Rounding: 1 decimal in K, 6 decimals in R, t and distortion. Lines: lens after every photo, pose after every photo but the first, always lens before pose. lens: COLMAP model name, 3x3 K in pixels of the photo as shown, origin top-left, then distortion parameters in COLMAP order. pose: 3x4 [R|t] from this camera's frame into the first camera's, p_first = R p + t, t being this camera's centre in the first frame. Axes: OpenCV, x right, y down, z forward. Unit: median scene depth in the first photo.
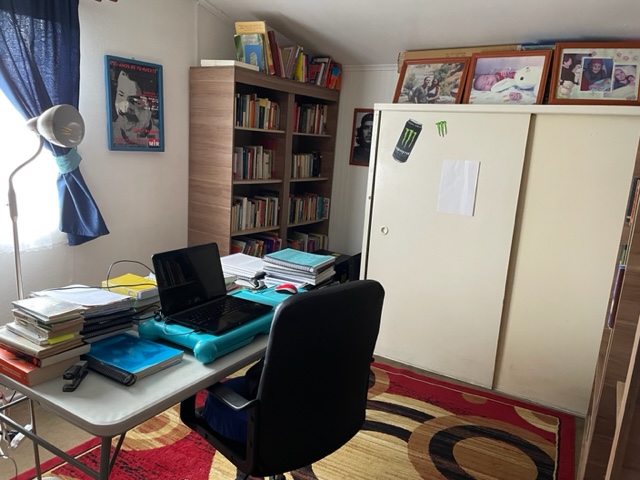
lens RADIAL K [[485.1, 0, 318.7], [0, 485.1, 237.1], [0, 0, 1]] dist [0.061976, -0.078657]
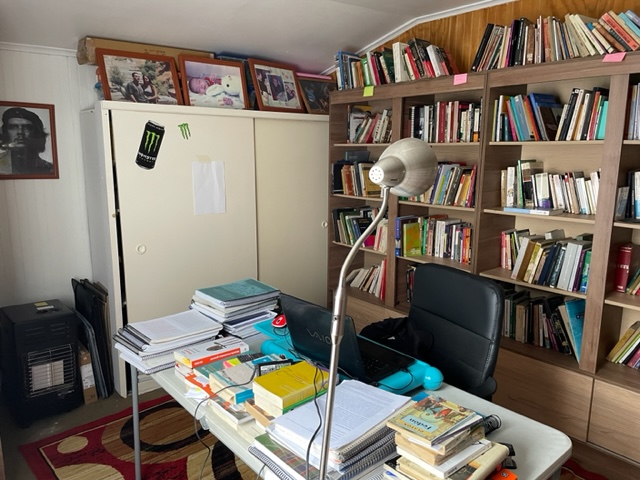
lens RADIAL K [[485.1, 0, 318.7], [0, 485.1, 242.5], [0, 0, 1]] dist [0.061976, -0.078657]
pose [[0.324628, -0.231136, 0.917166, -0.594311], [0.201935, 0.964261, 0.171530, -0.118930], [-0.924034, 0.129525, 0.359701, 0.424804]]
